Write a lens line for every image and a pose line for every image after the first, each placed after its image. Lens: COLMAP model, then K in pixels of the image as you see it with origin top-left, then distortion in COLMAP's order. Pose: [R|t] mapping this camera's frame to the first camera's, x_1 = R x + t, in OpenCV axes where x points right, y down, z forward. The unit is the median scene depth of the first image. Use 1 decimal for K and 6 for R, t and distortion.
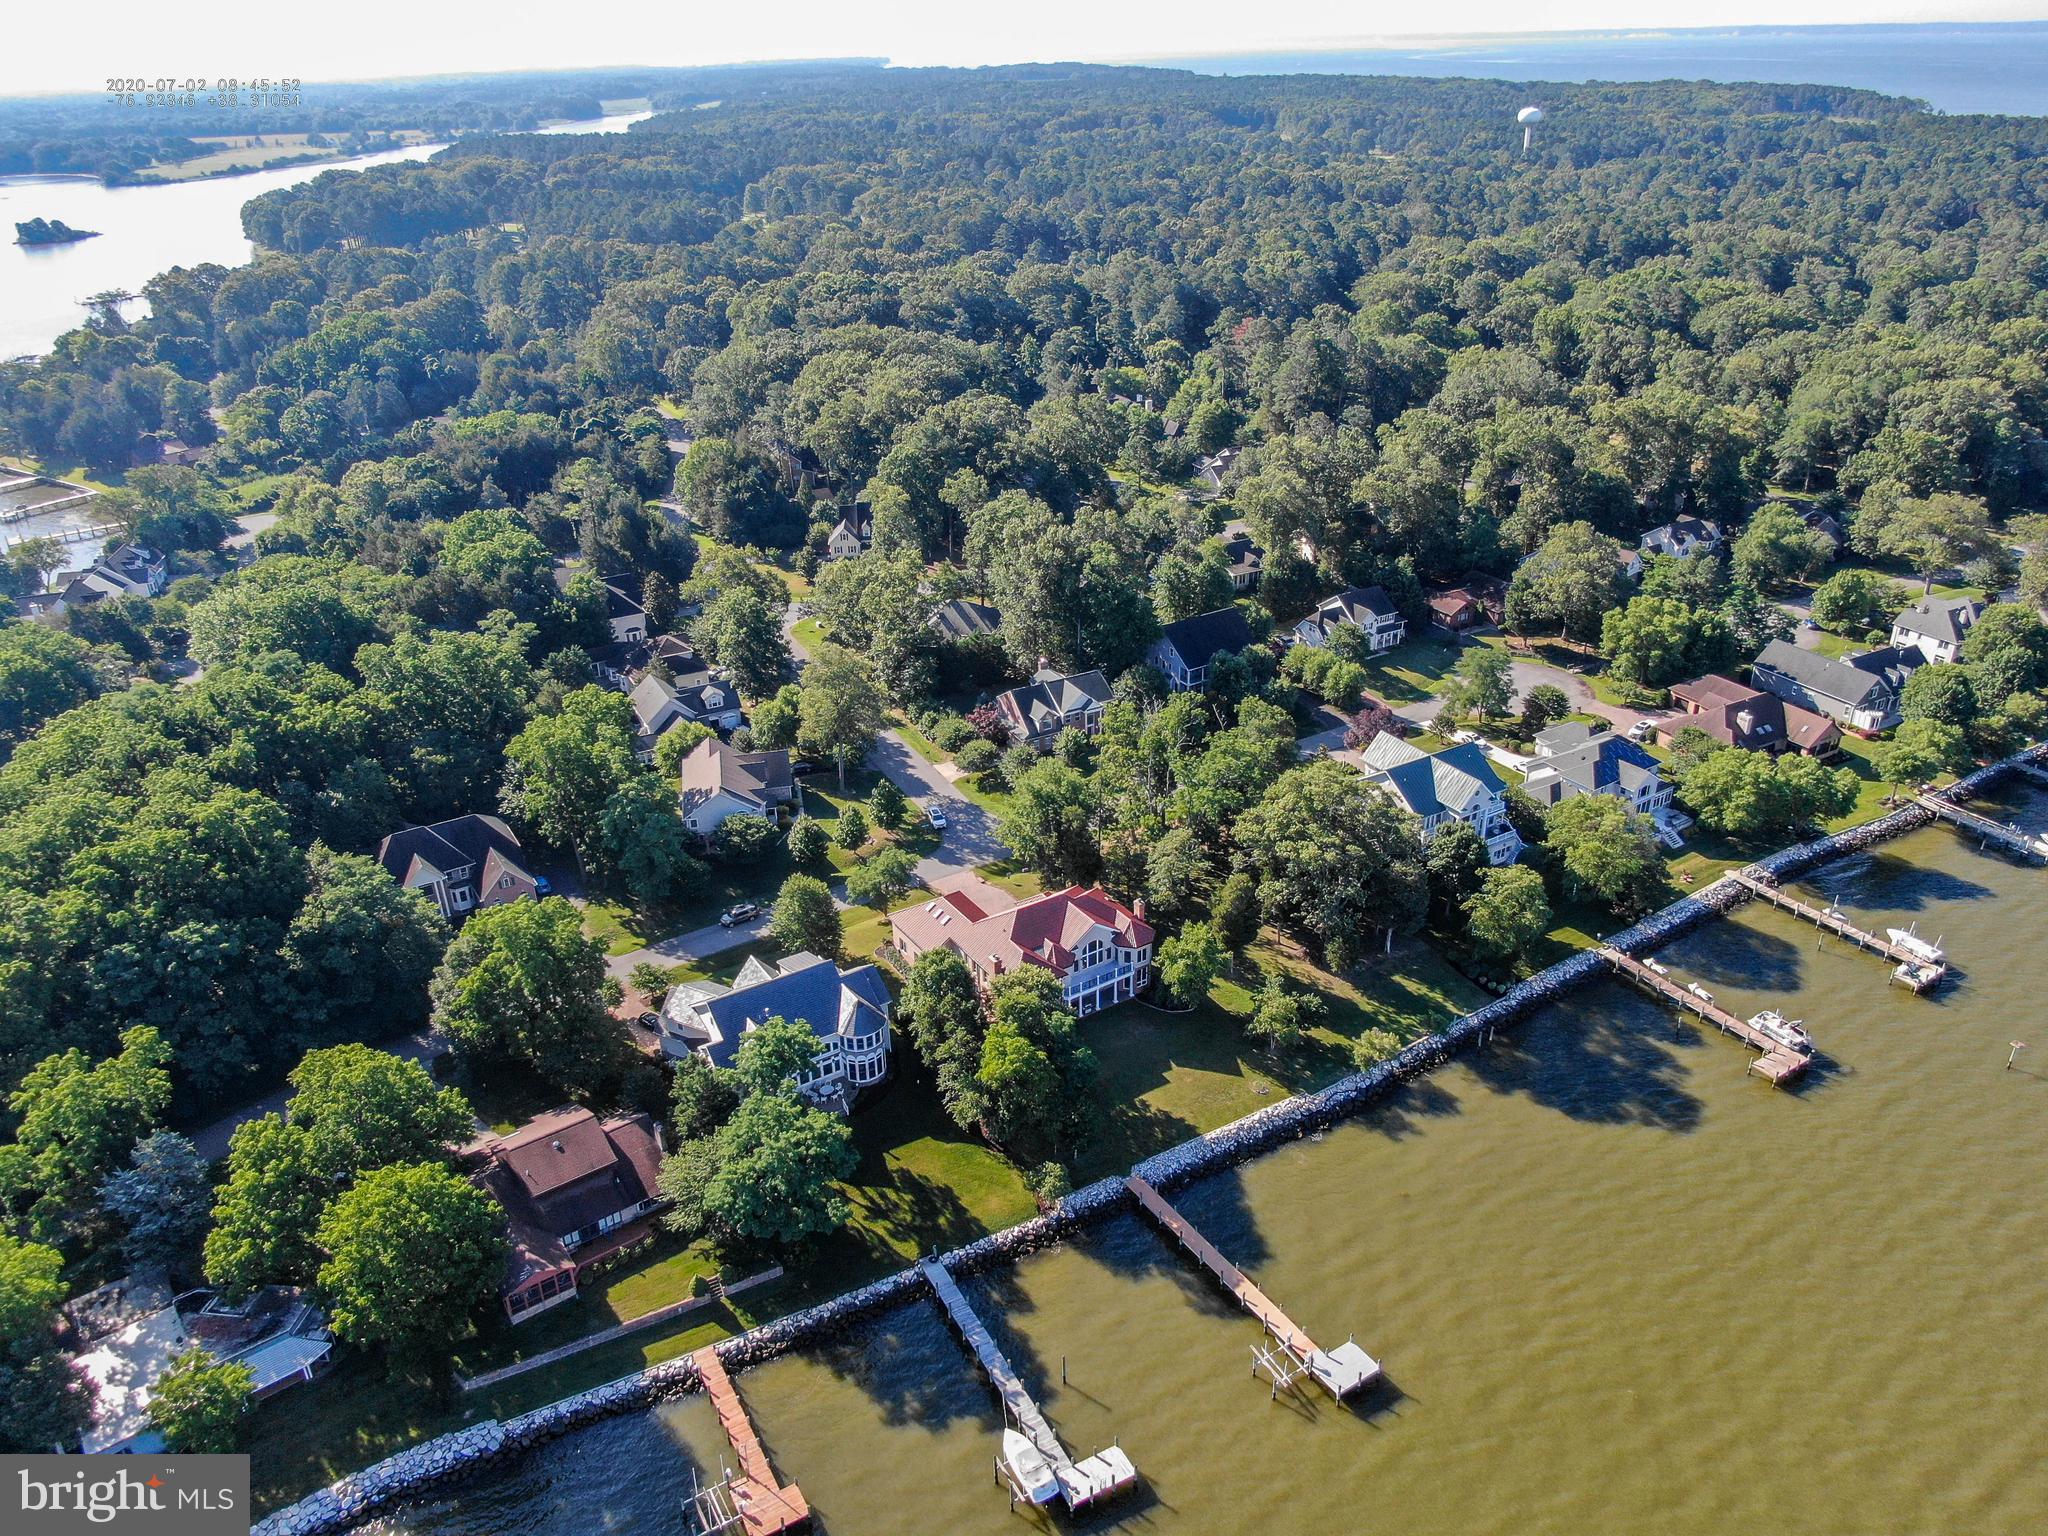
lens RADIAL K [[1446.7, 0, 1008.7], [0, 1446.7, 770.1], [0, 0, 1]] dist [-0.033953, 0.003455]
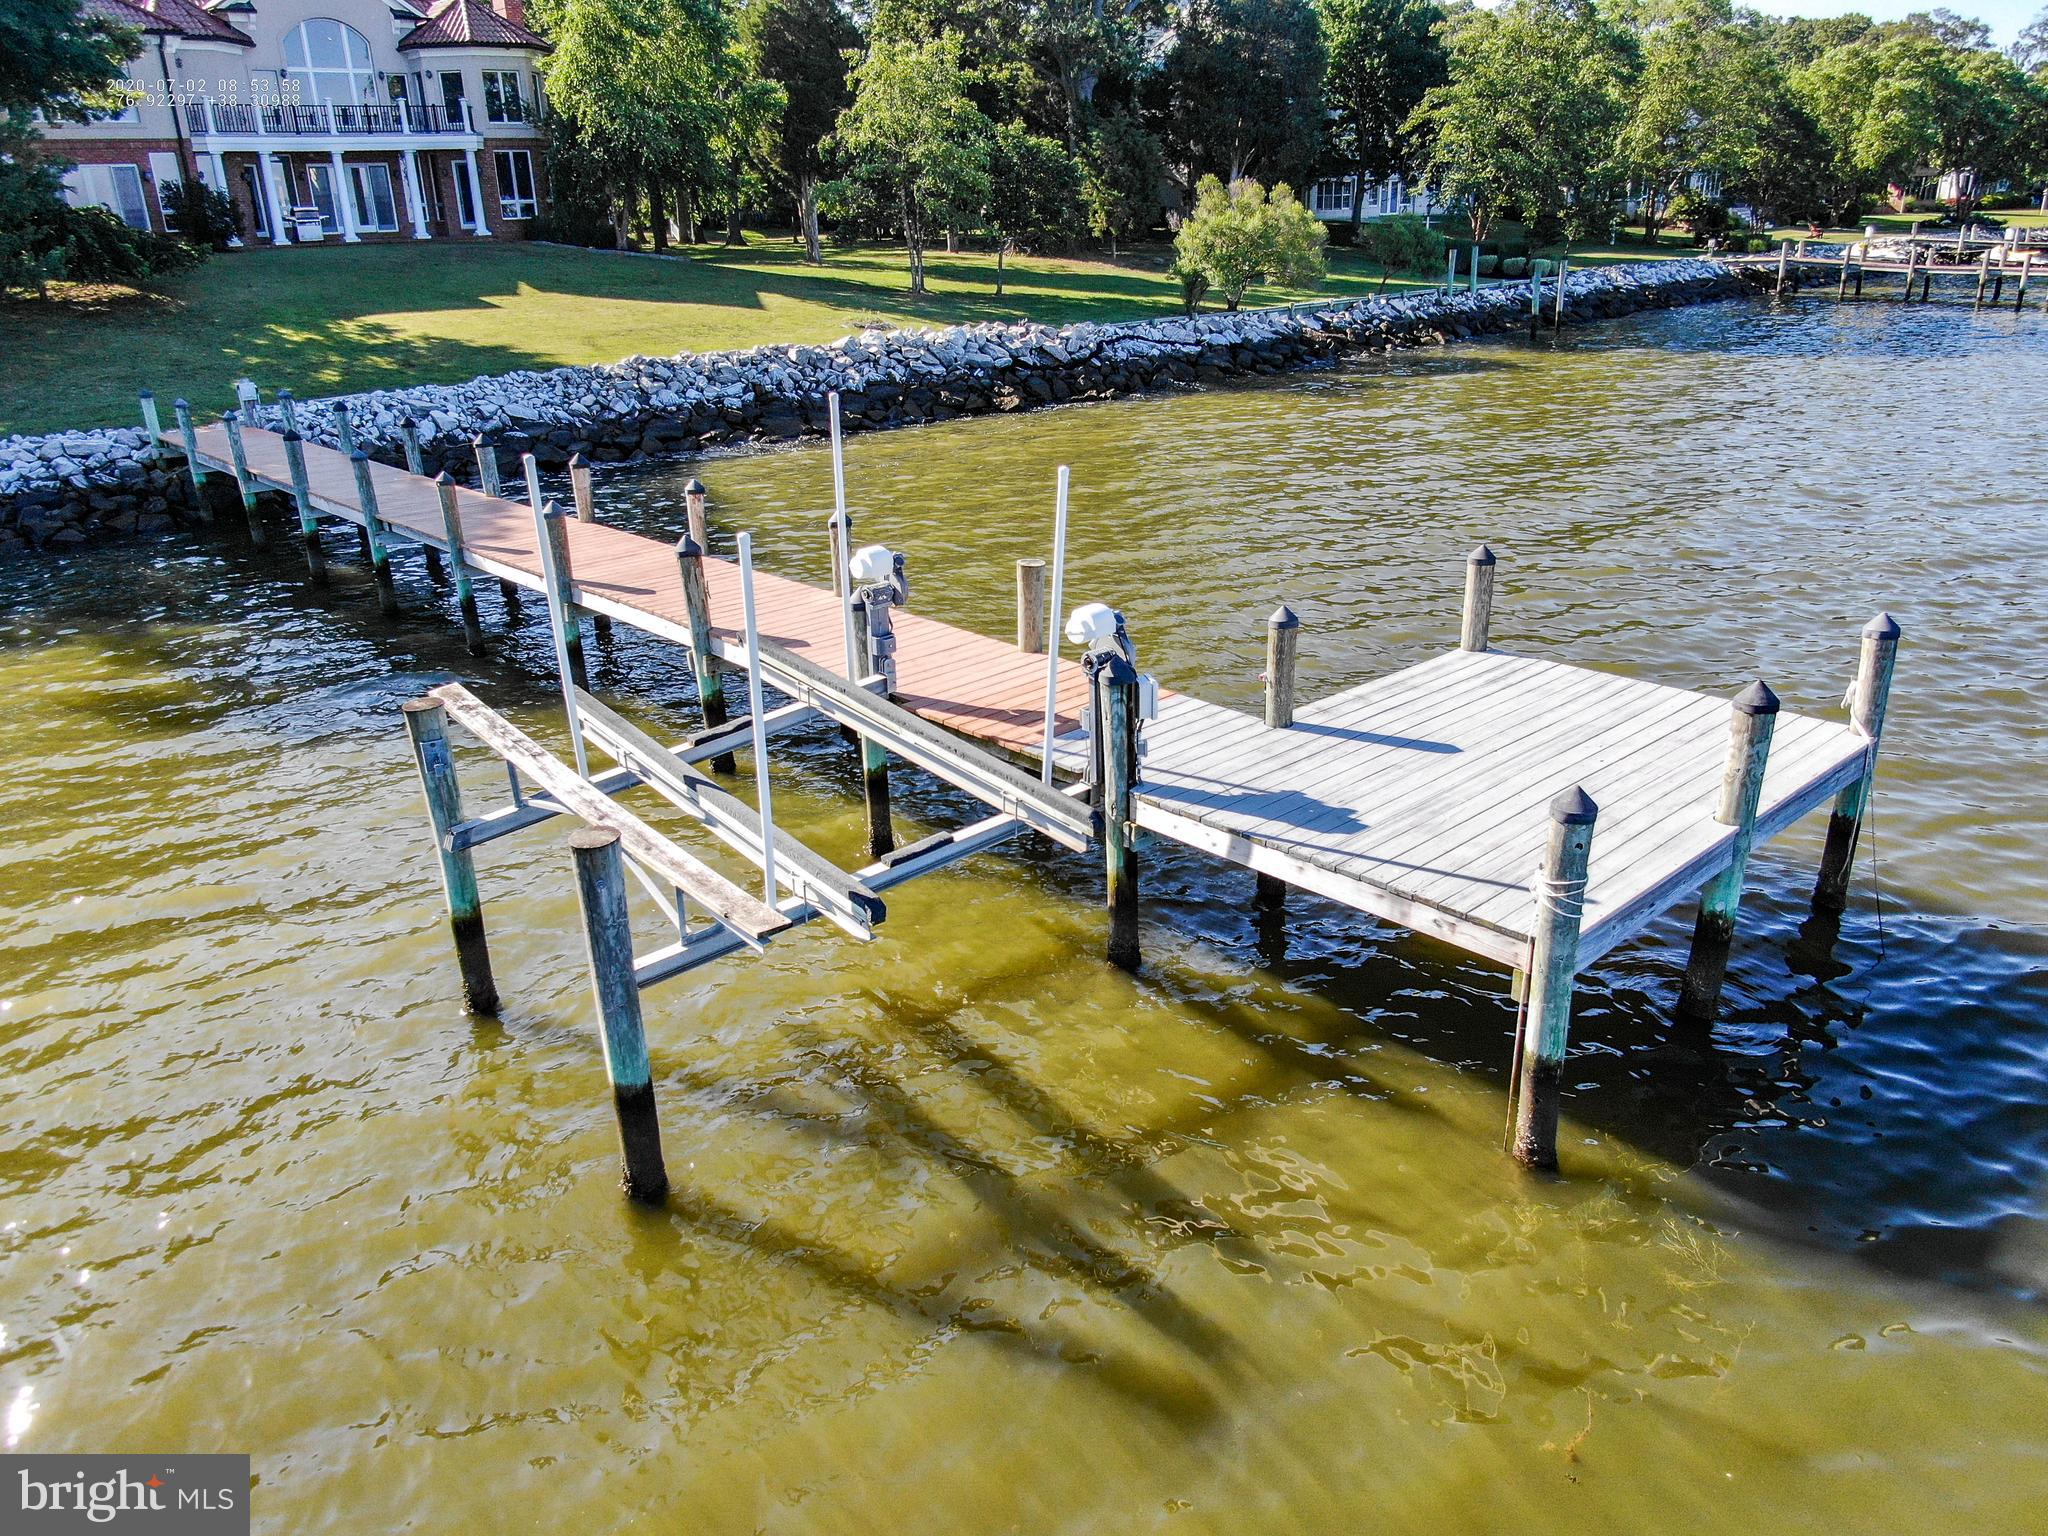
lens RADIAL K [[1445.8, 0, 1024.0], [0, 1445.8, 768.0], [0, 0, 1]] dist [-0.024794, -0.001992]
pose [[0.983885, -0.058496, 0.168965, 0.155528], [0.076584, 0.991771, -0.102594, 0.344050], [-0.161574, 0.113880, 0.980268, 0.747187]]
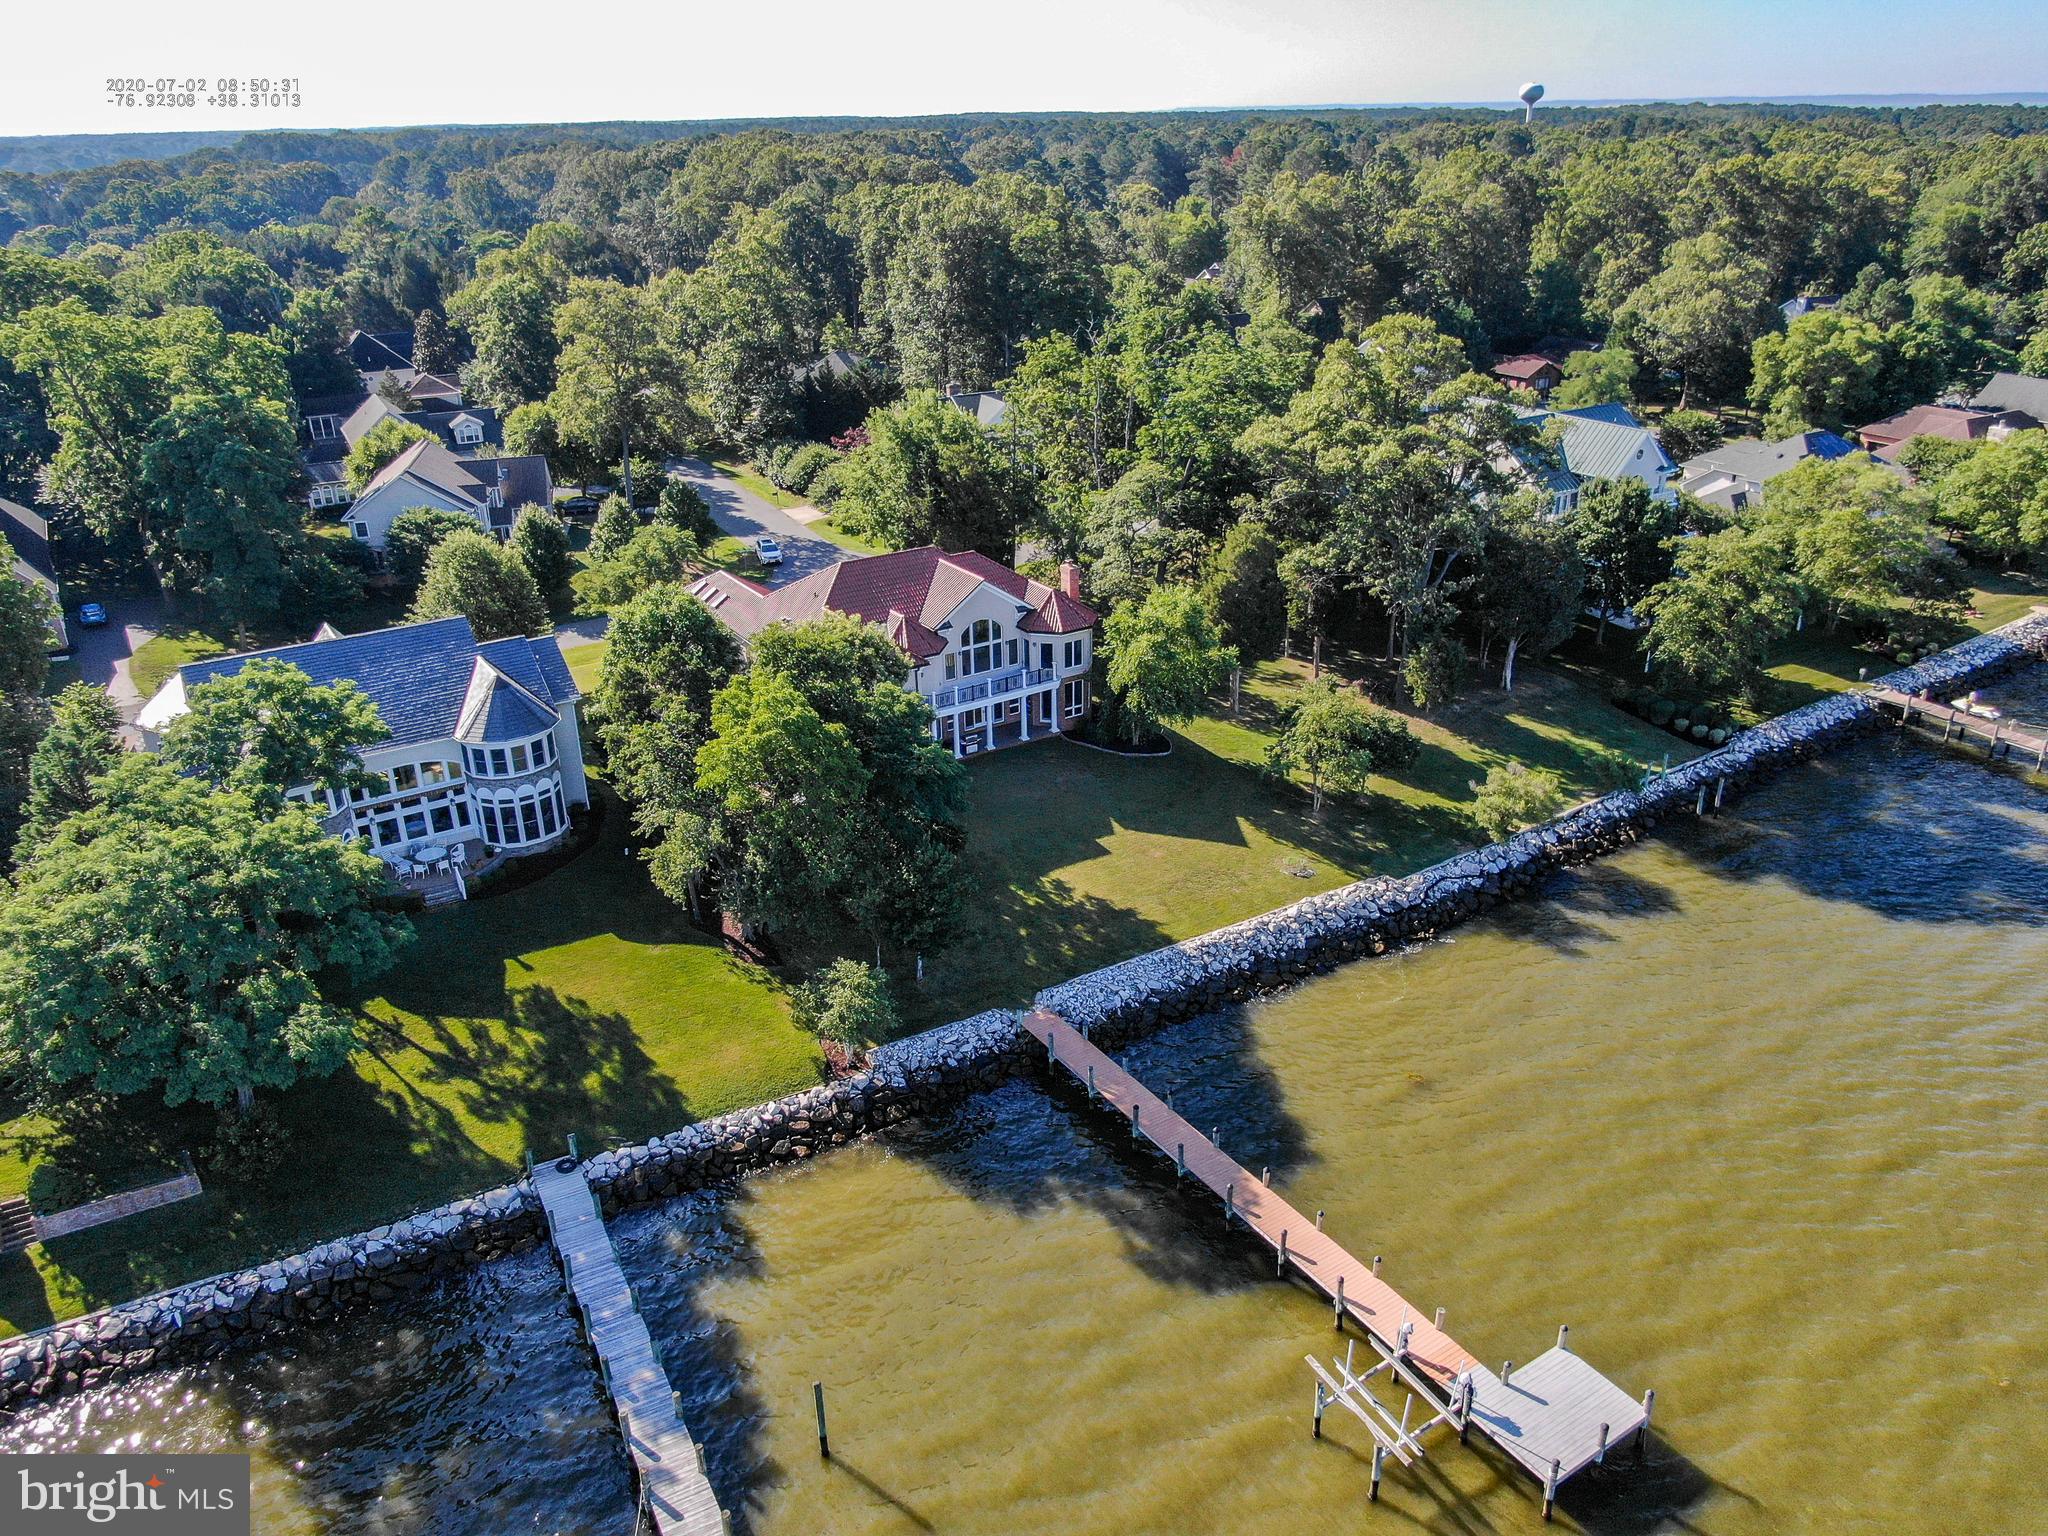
lens RADIAL K [[1445.8, 0, 1024.0], [0, 1445.8, 768.0], [0, 0, 1]] dist [-0.024794, -0.001992]
pose [[0.999779, 0.005979, 0.020144, 0.068403], [-0.005008, 0.998838, -0.047933, 0.214451], [-0.020407, 0.047821, 0.998647, 0.498574]]
